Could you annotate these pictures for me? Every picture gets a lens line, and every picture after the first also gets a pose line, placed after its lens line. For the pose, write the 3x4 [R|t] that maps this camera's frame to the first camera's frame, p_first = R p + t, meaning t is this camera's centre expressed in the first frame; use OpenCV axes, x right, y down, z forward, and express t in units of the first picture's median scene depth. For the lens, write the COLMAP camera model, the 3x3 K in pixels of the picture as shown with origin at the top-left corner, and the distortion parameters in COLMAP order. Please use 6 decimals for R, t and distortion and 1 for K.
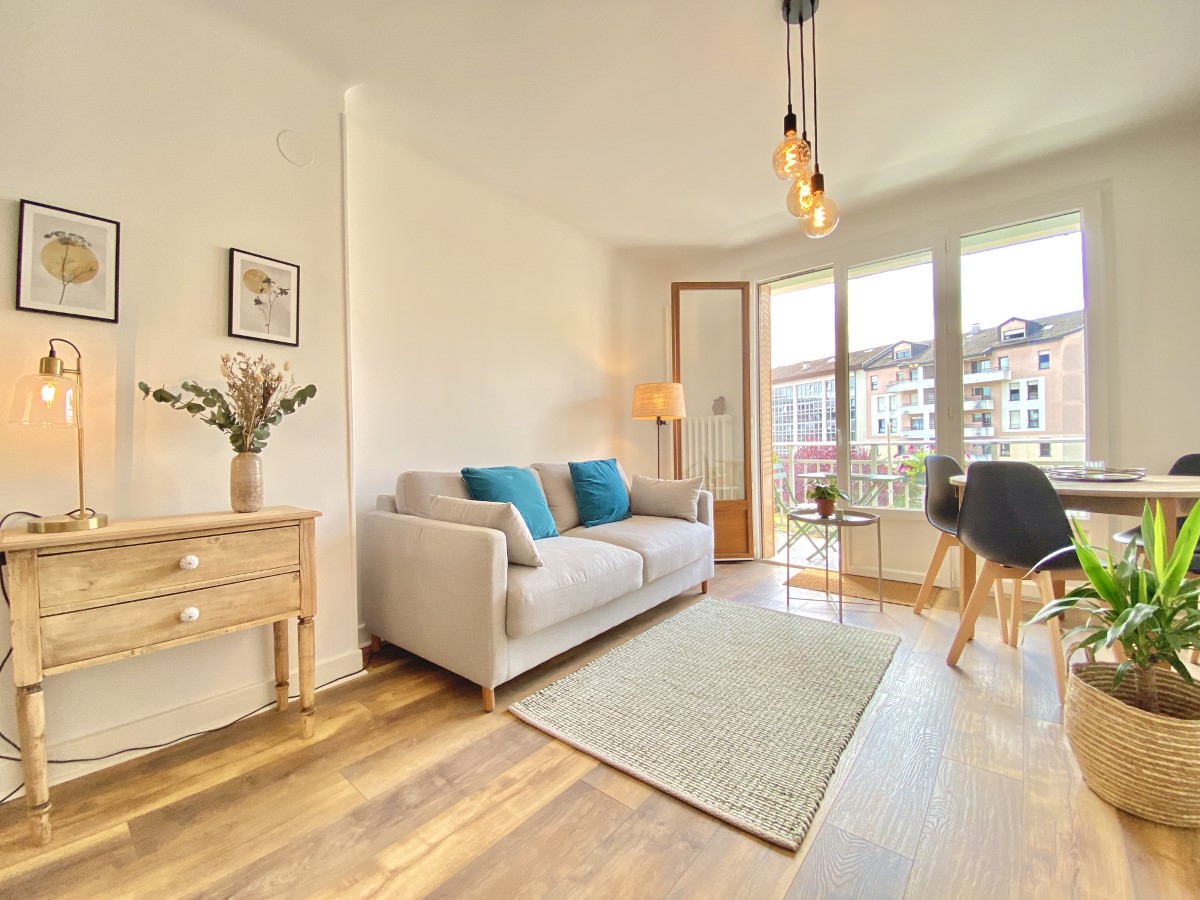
lens RADIAL K [[490.8, 0, 600.0], [0, 490.8, 450.0], [0, 0, 1]] dist [-0.000405, -0.000101]
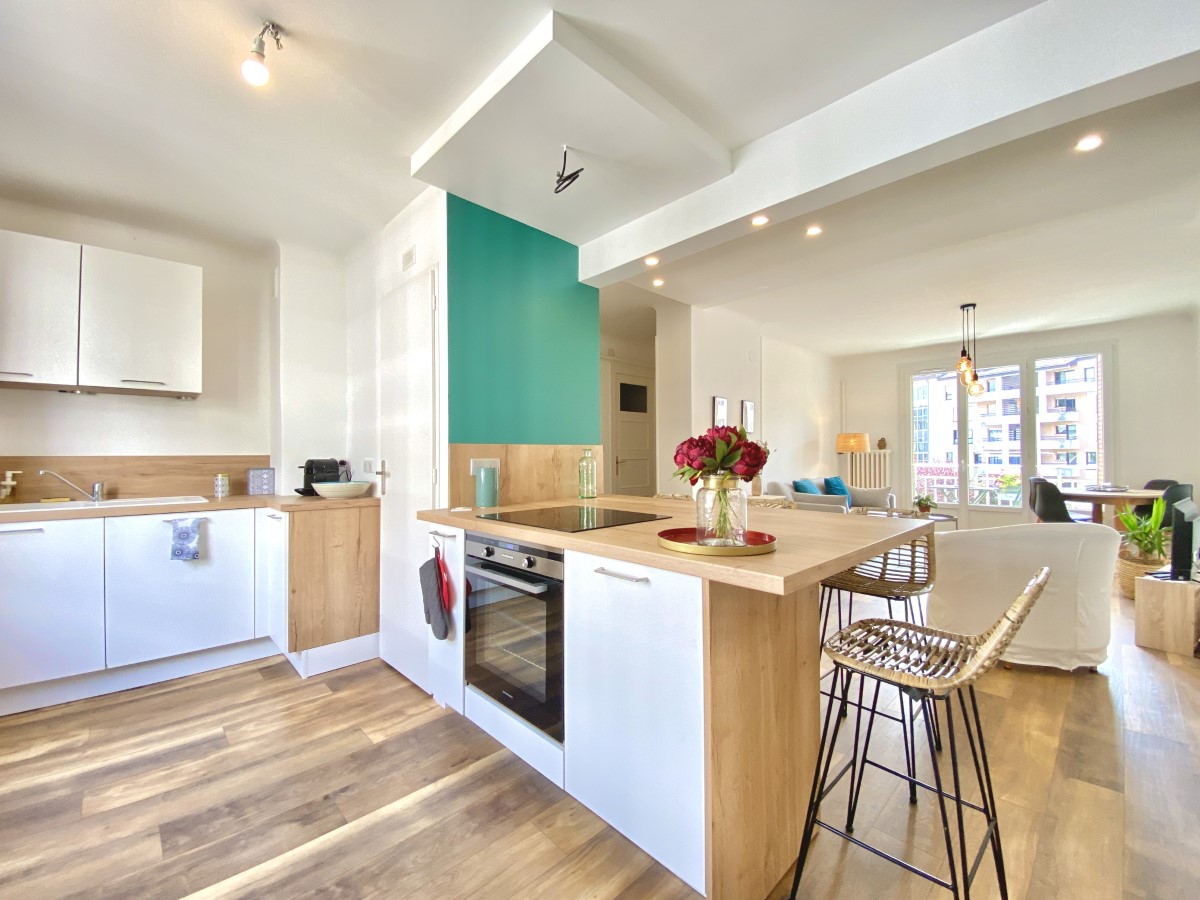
lens RADIAL K [[490.8, 0, 600.0], [0, 490.8, 450.0], [0, 0, 1]] dist [-0.000405, -0.000101]
pose [[0.994814, 0.012653, -0.100922, -0.899068], [-0.013485, 0.999880, -0.007570, -0.069773], [0.100814, 0.008891, 0.994866, -1.271071]]
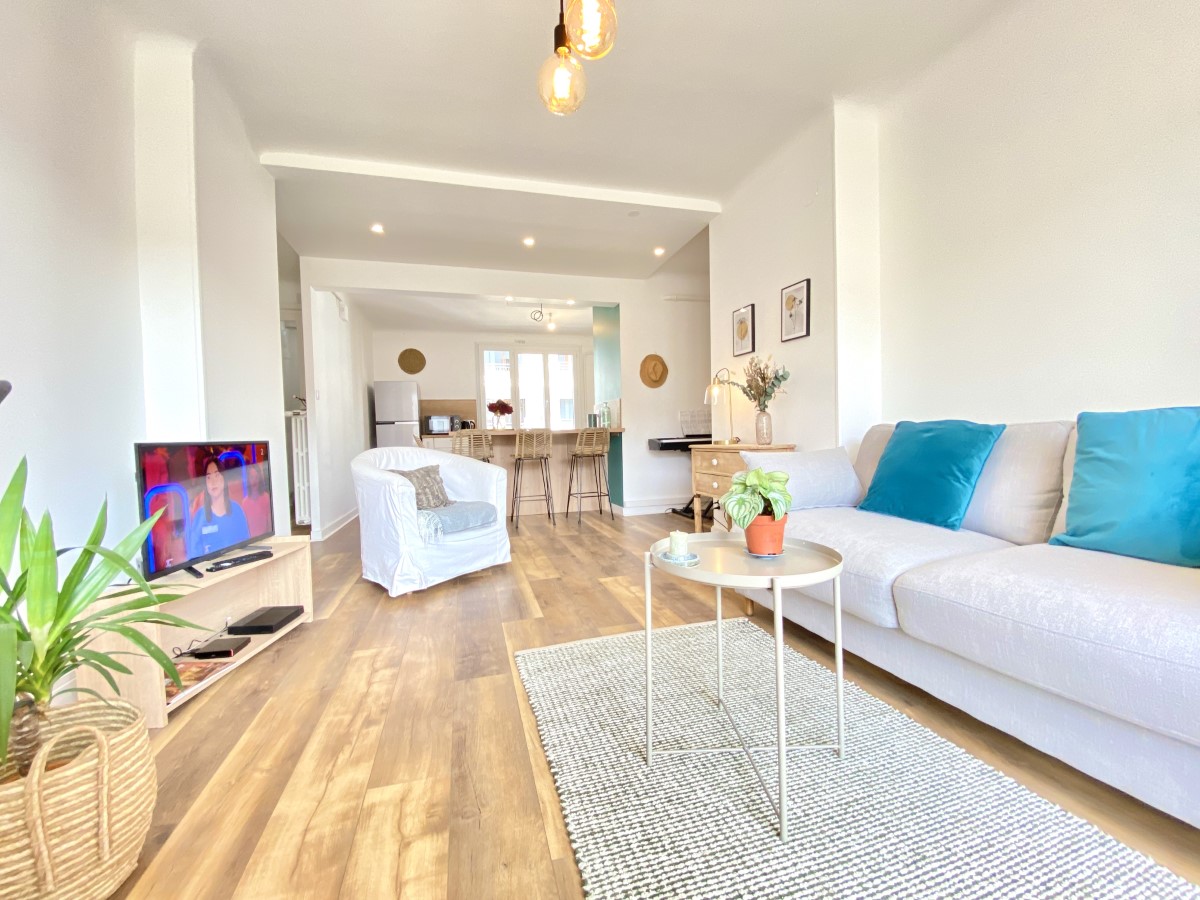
lens RADIAL K [[490.8, 0, 600.0], [0, 490.8, 450.0], [0, 0, 1]] dist [-0.000405, -0.000101]
pose [[-0.555087, 0.068579, -0.828960, 0.460894], [0.037702, 0.997646, 0.057289, 0.009127], [0.830937, 0.000547, -0.556366, 0.632075]]
